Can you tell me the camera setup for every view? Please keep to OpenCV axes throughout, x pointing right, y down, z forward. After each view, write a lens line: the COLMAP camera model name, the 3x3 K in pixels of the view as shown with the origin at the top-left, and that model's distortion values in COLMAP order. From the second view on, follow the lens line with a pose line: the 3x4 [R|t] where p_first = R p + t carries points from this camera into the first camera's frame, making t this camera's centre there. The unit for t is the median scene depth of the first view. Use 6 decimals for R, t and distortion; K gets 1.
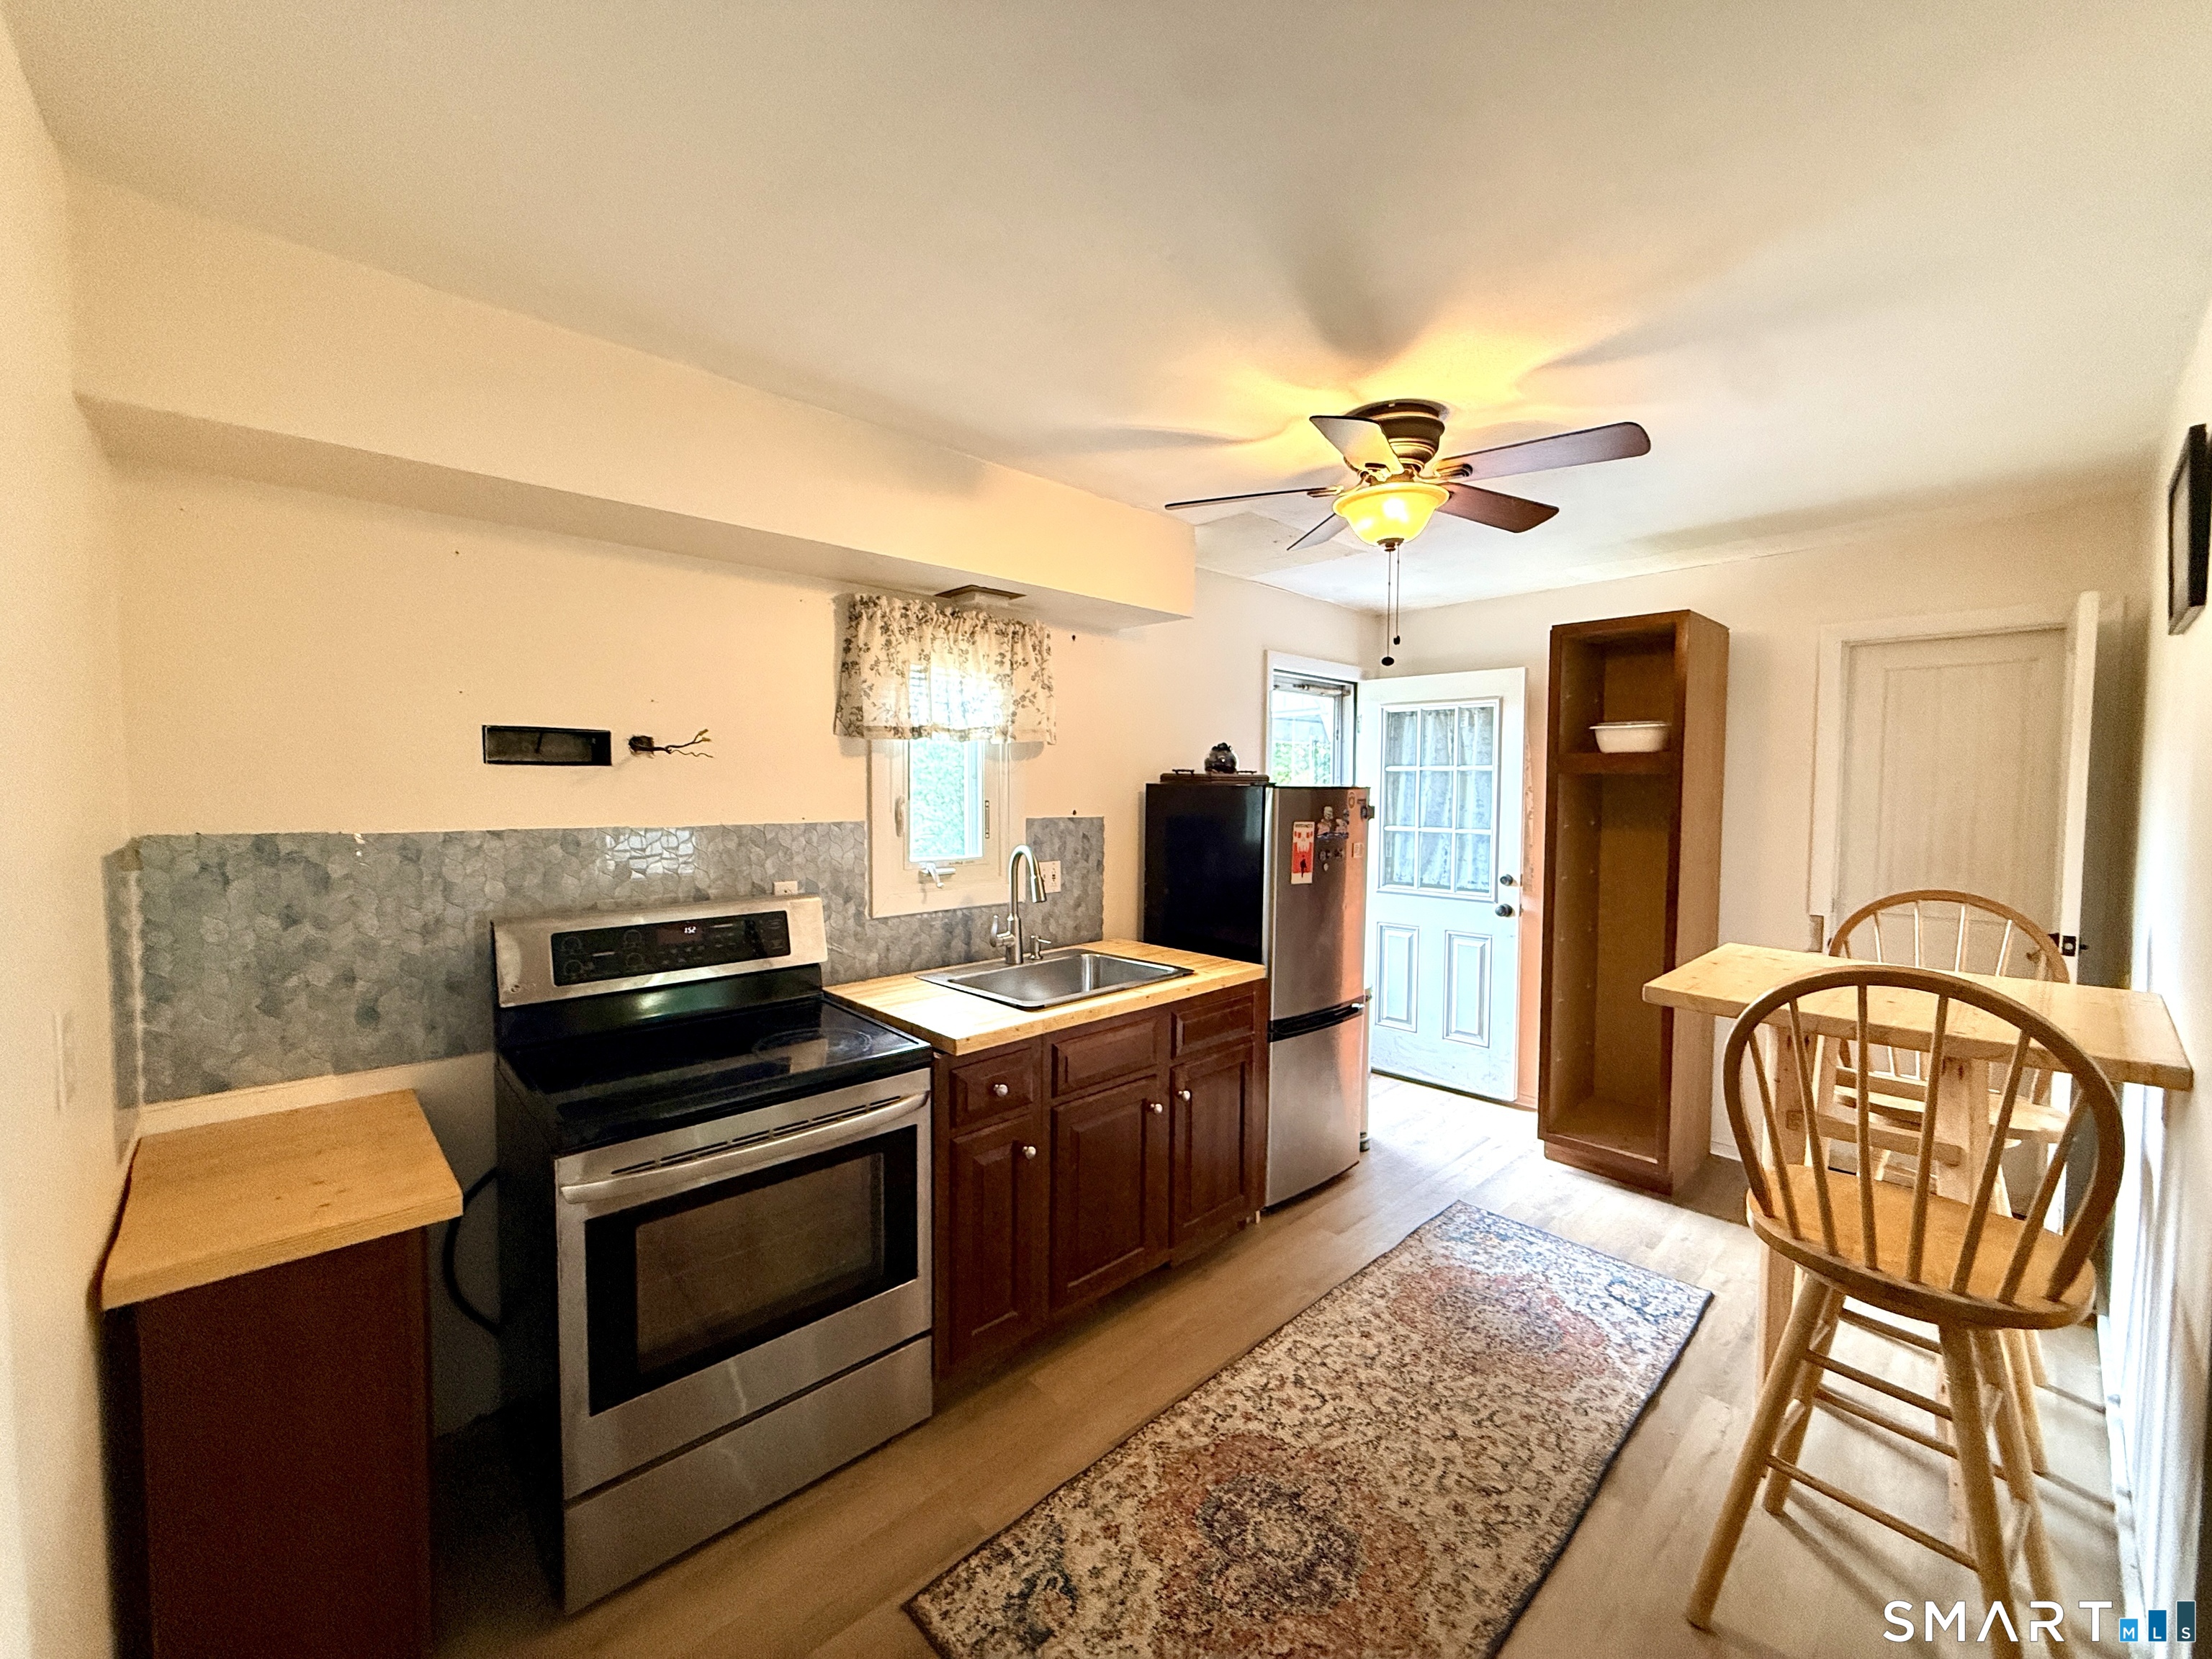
lens RADIAL K [[881.6, 0, 1106.2], [0, 881.6, 823.0], [0, 0, 1]] dist [-0.002186, -0.000455]
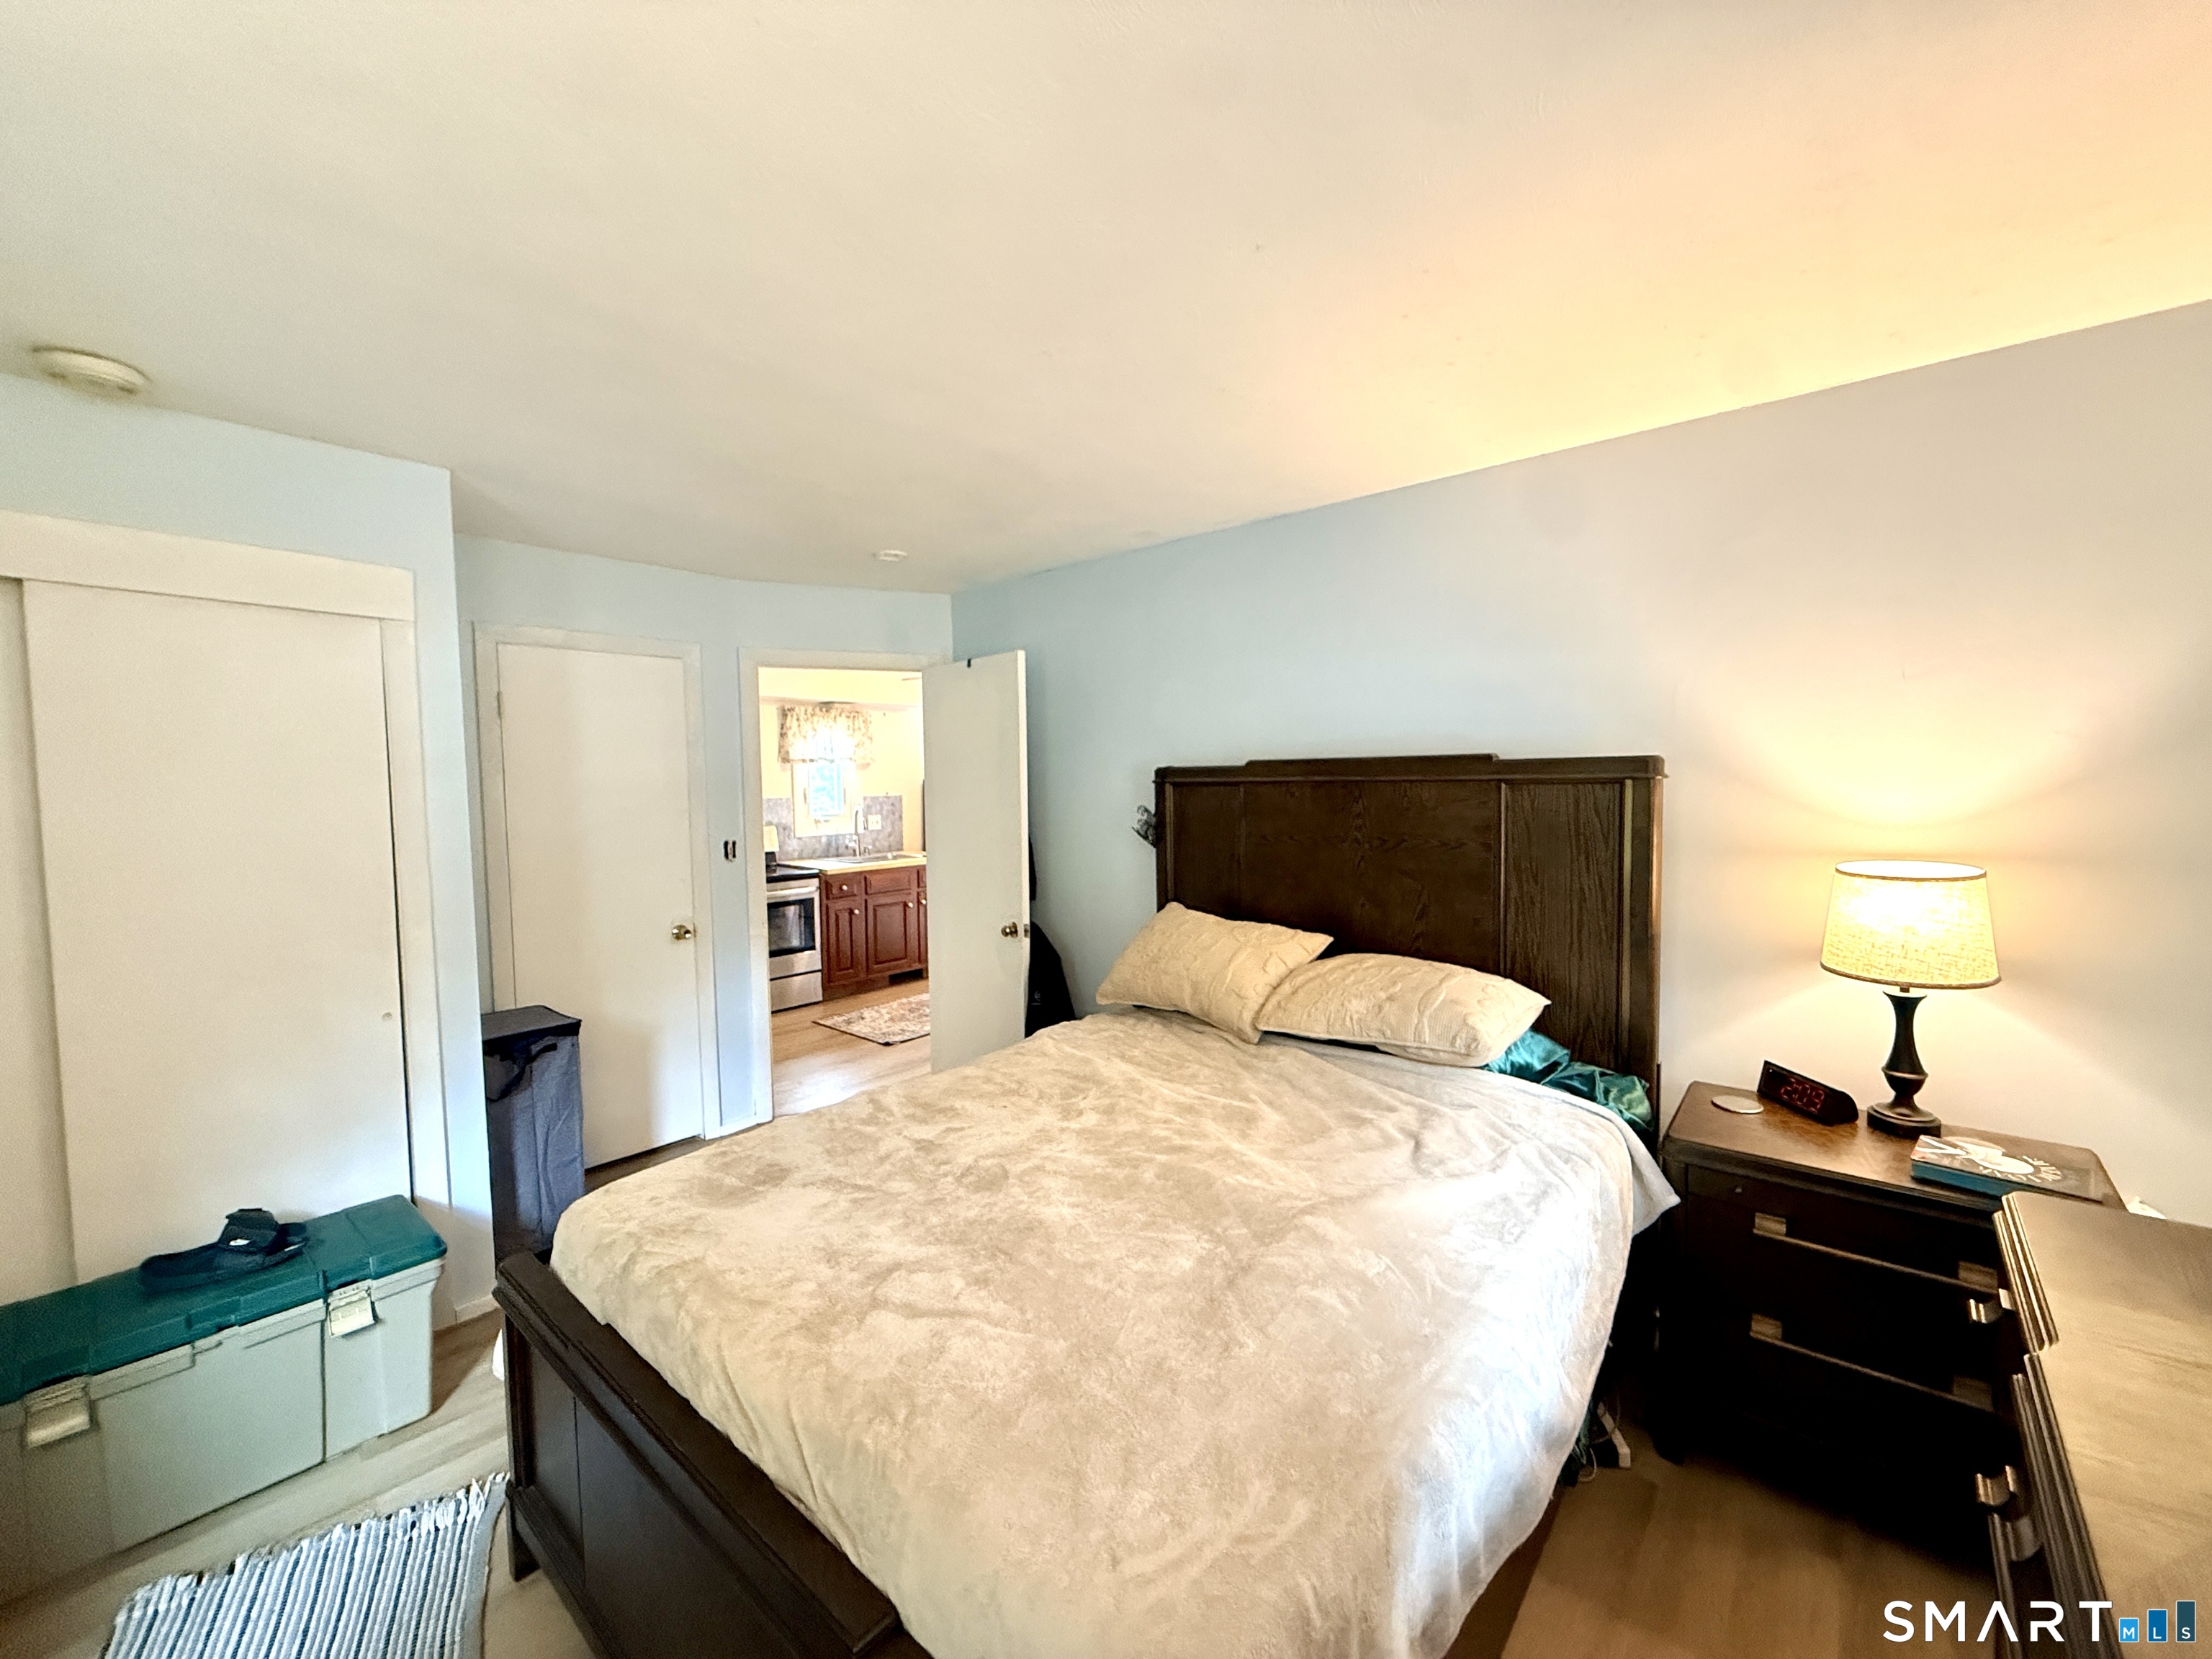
lens RADIAL K [[881.6, 0, 1101.7], [0, 881.6, 826.6], [0, 0, 1]] dist [-0.002186, -0.000455]
pose [[0.995467, -0.023731, 0.092096, 0.371119], [0.022945, 0.999691, 0.009583, 0.078399], [-0.092295, -0.007427, 0.995704, -1.573796]]
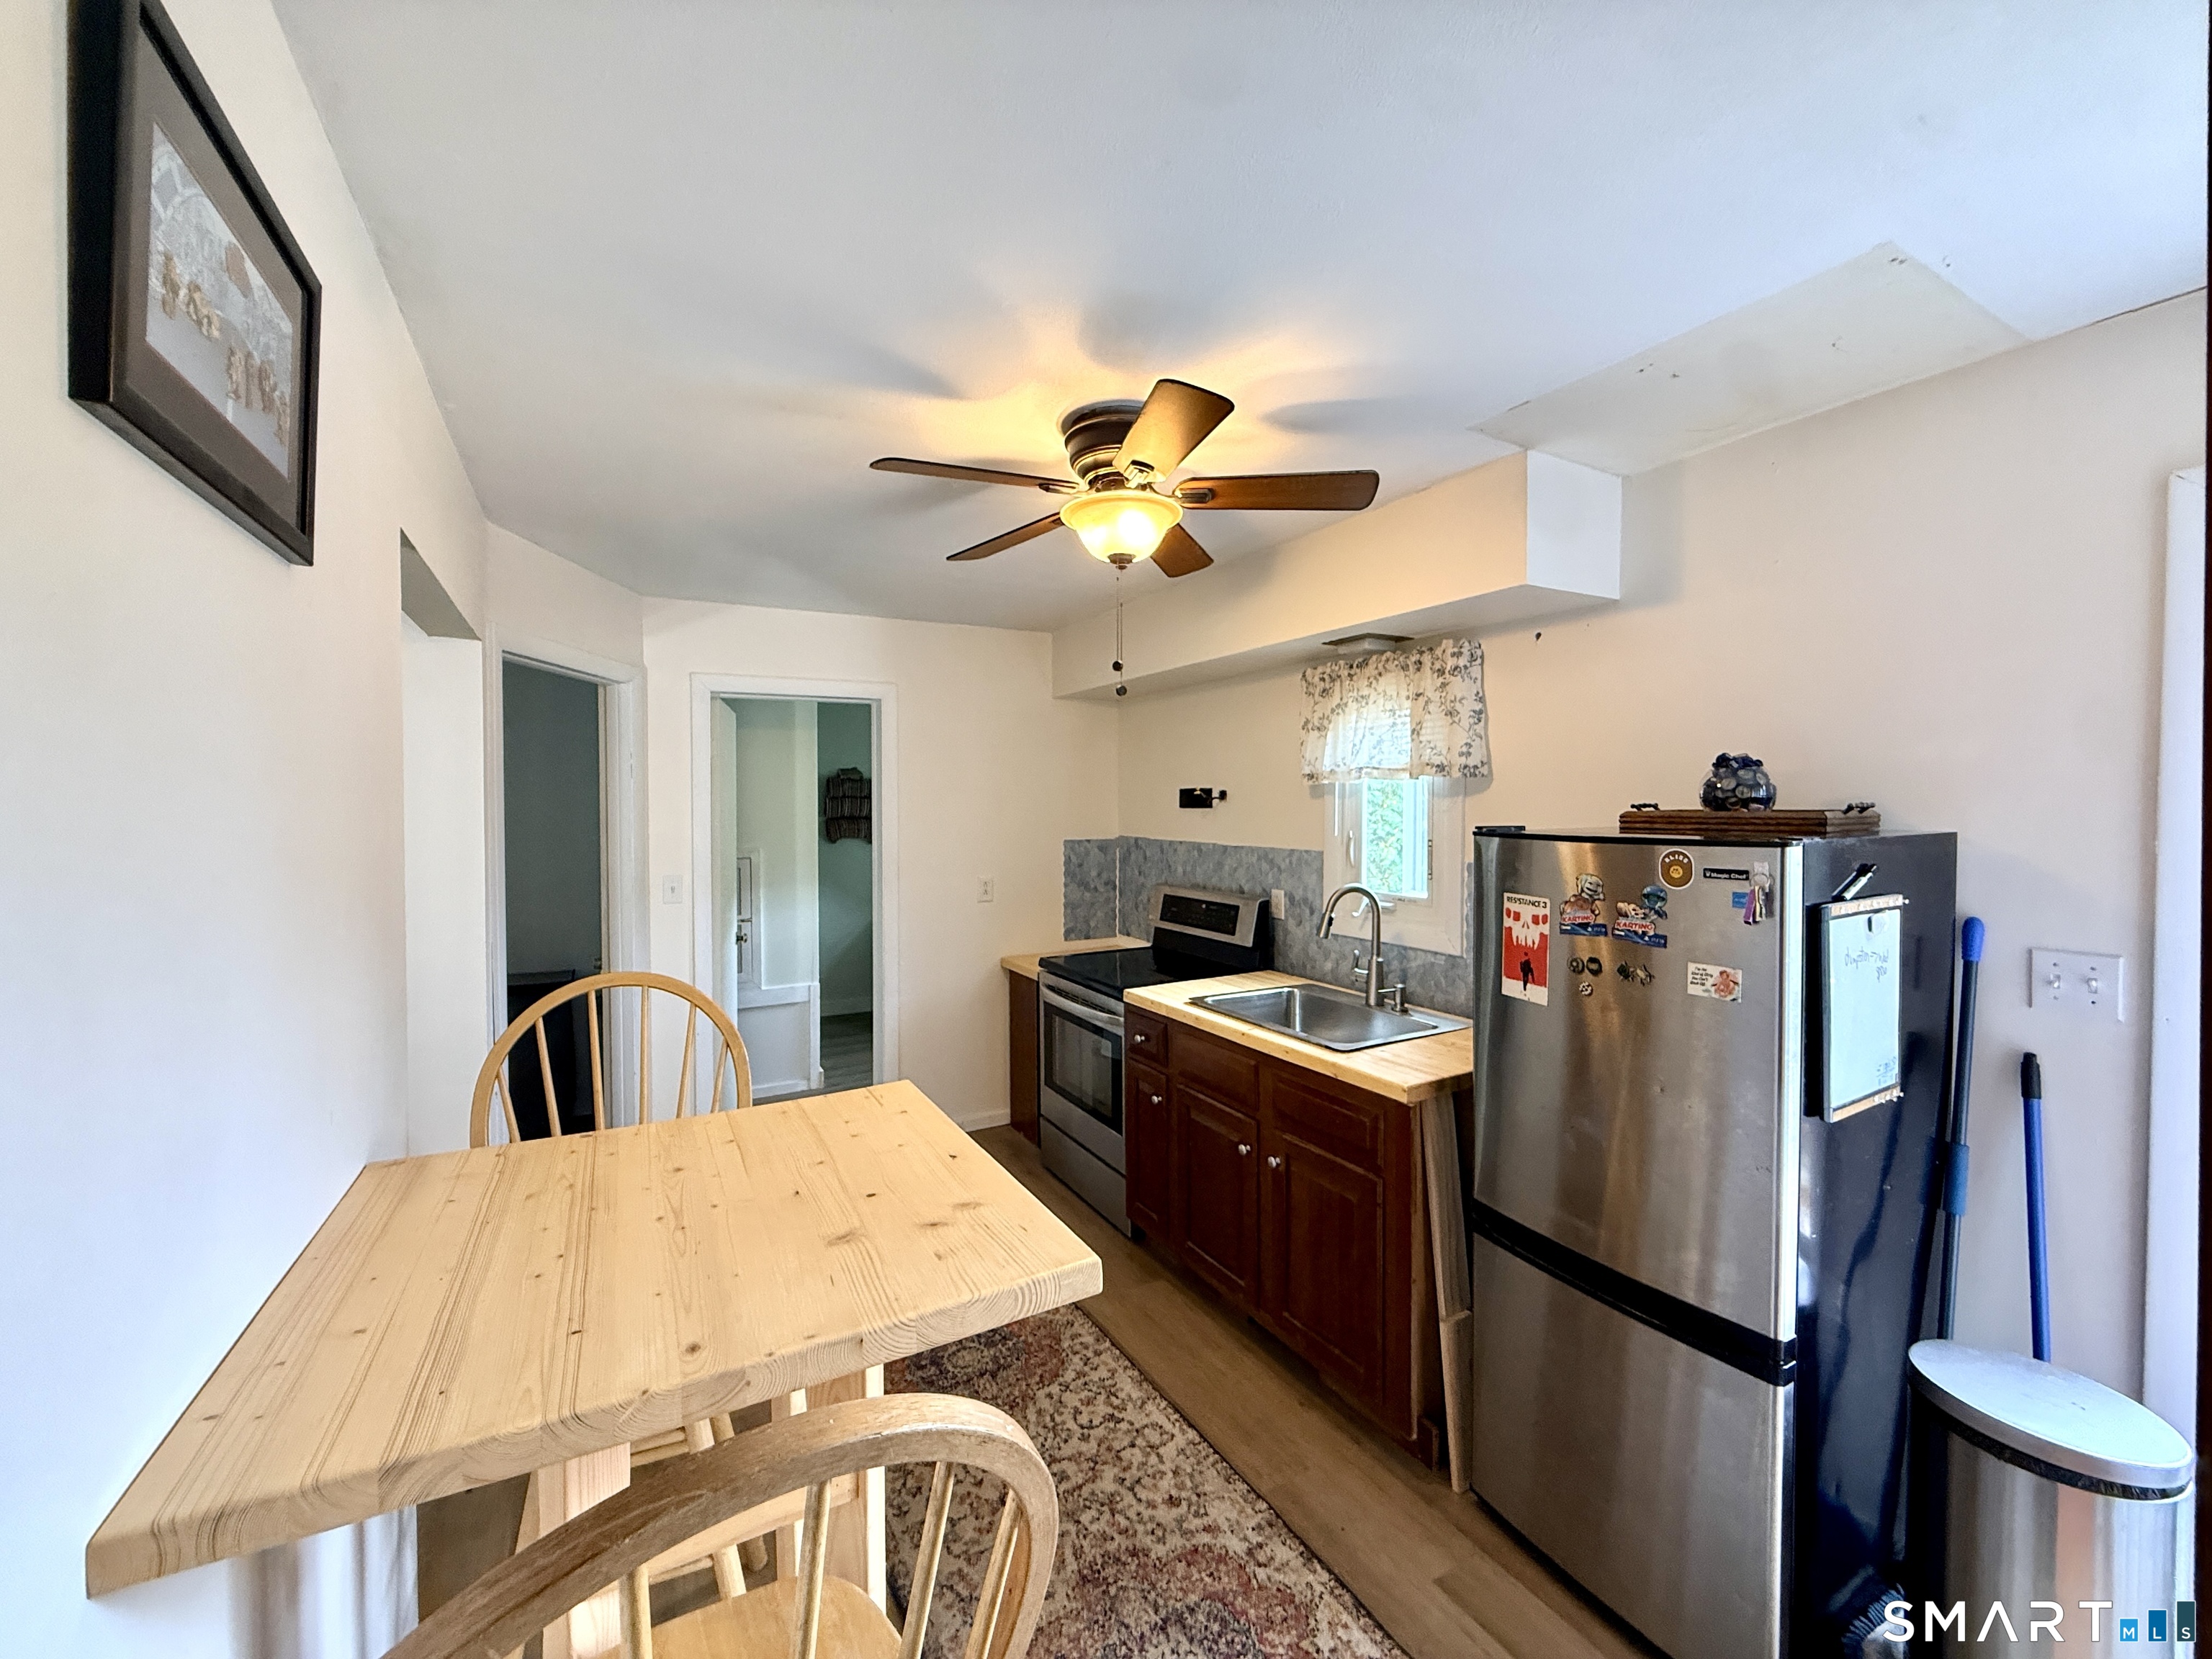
lens RADIAL K [[881.6, 0, 1094.2], [0, 881.6, 830.7], [0, 0, 1]] dist [-0.002186, -0.000455]
pose [[-0.250248, 0.022580, -0.967918, 1.006399], [-0.047706, 0.998226, 0.035621, -0.059786], [0.967006, 0.055090, -0.248727, 1.014793]]
